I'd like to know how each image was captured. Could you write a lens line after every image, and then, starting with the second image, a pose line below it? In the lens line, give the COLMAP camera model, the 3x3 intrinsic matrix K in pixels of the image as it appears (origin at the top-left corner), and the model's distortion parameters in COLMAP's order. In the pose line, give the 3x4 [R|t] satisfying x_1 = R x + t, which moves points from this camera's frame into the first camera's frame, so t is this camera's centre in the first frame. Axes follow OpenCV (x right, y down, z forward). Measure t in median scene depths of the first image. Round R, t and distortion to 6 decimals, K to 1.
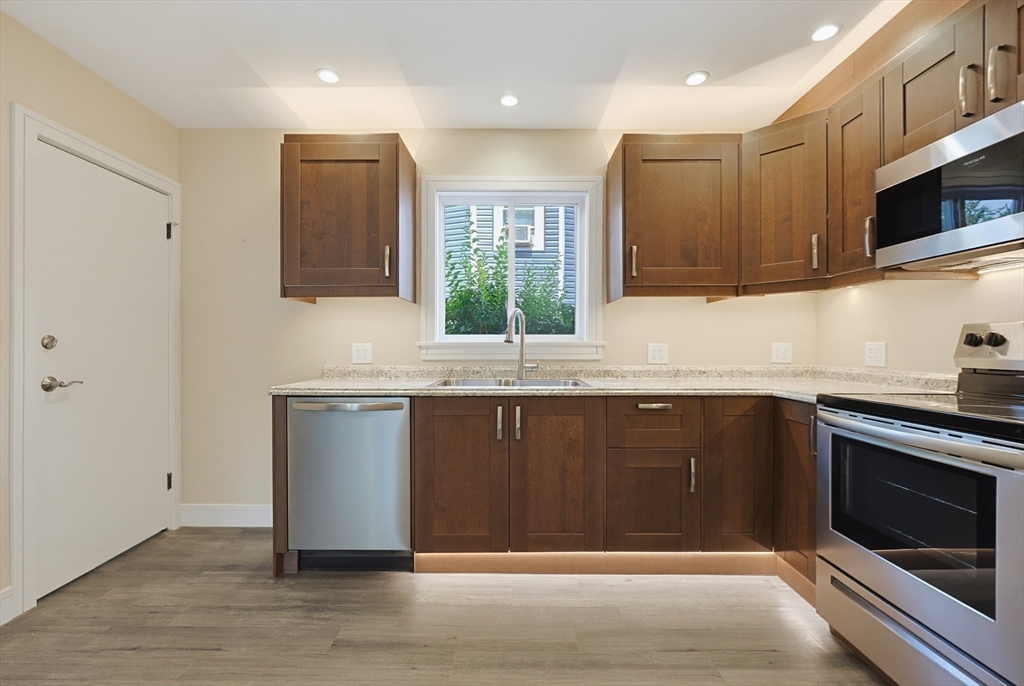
lens RADIAL K [[443.7, 0, 509.4], [0, 443.7, 345.9], [0, 0, 1]] dist [-0.001882, -0.000095]
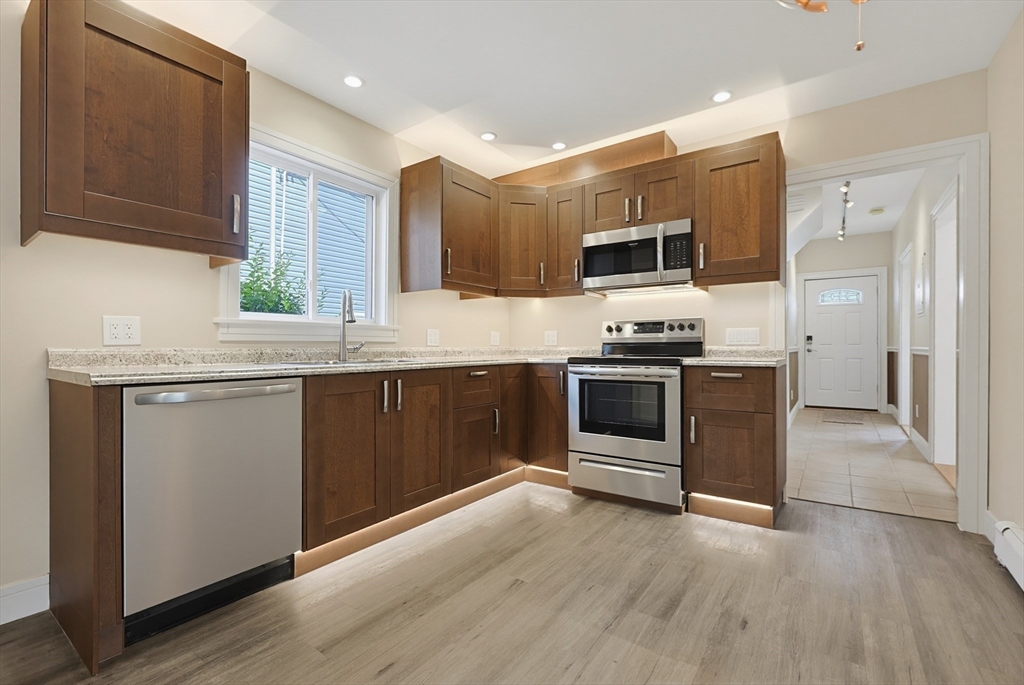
lens RADIAL K [[459.3, 0, 506.9], [0, 459.3, 344.8], [0, 0, 1]] dist [-0.001597, 0.000113]
pose [[0.576152, 0.004433, 0.817331, -0.733077], [0.000217, 0.999984, -0.005577, 0.055674], [-0.817343, 0.003390, 0.576142, 0.134926]]
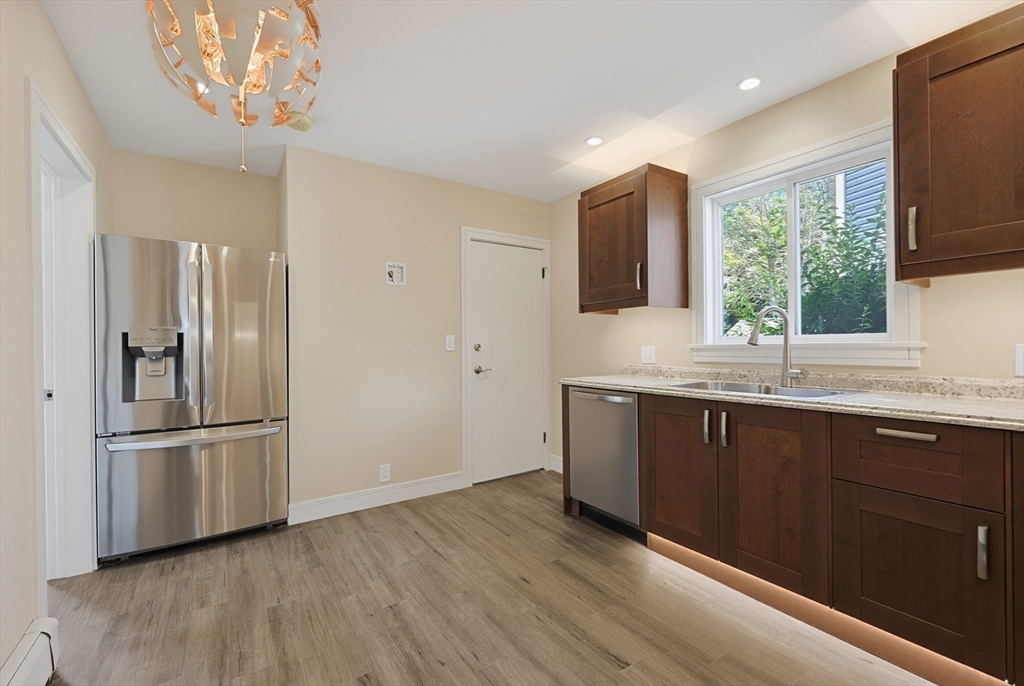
lens RADIAL K [[443.7, 0, 509.4], [0, 443.7, 345.9], [0, 0, 1]] dist [-0.001882, -0.000095]
pose [[0.549095, -0.006529, -0.835734, 0.558296], [0.008159, 0.999964, -0.002451, -0.008627], [0.835720, -0.005473, 0.549128, 0.082686]]
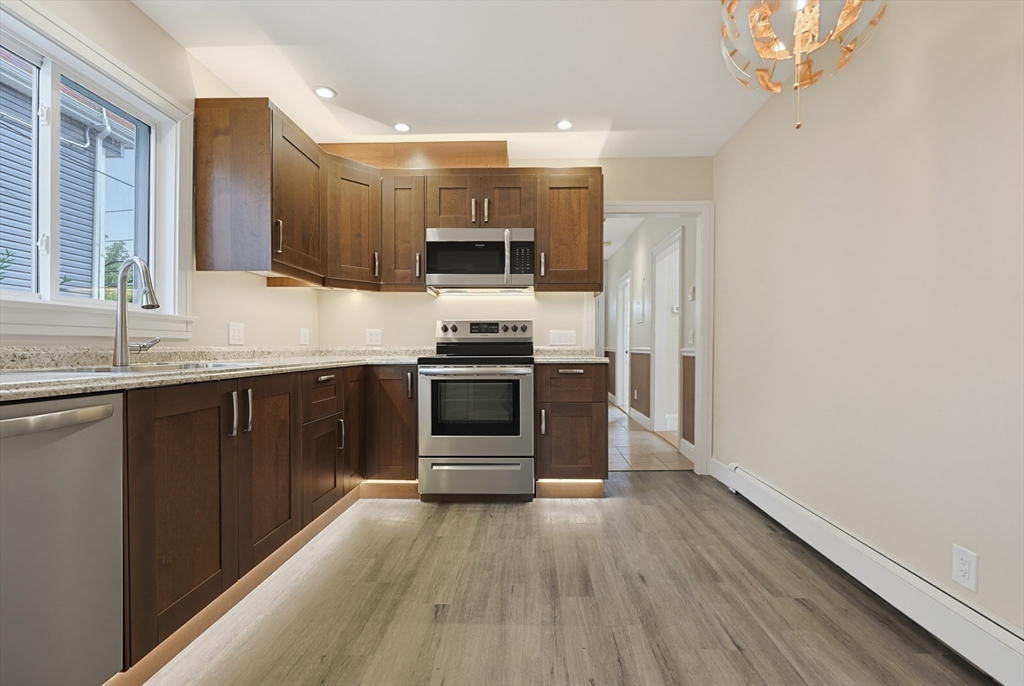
lens RADIAL K [[456.9, 0, 526.2], [0, 456.9, 350.2], [0, 0, 1]] dist [-0.001776, 0.000008]
pose [[0.003045, -0.003840, 0.999988, -0.784212], [-0.000595, 0.999992, 0.003841, 0.060458], [-0.999995, -0.000607, 0.003043, 0.490901]]
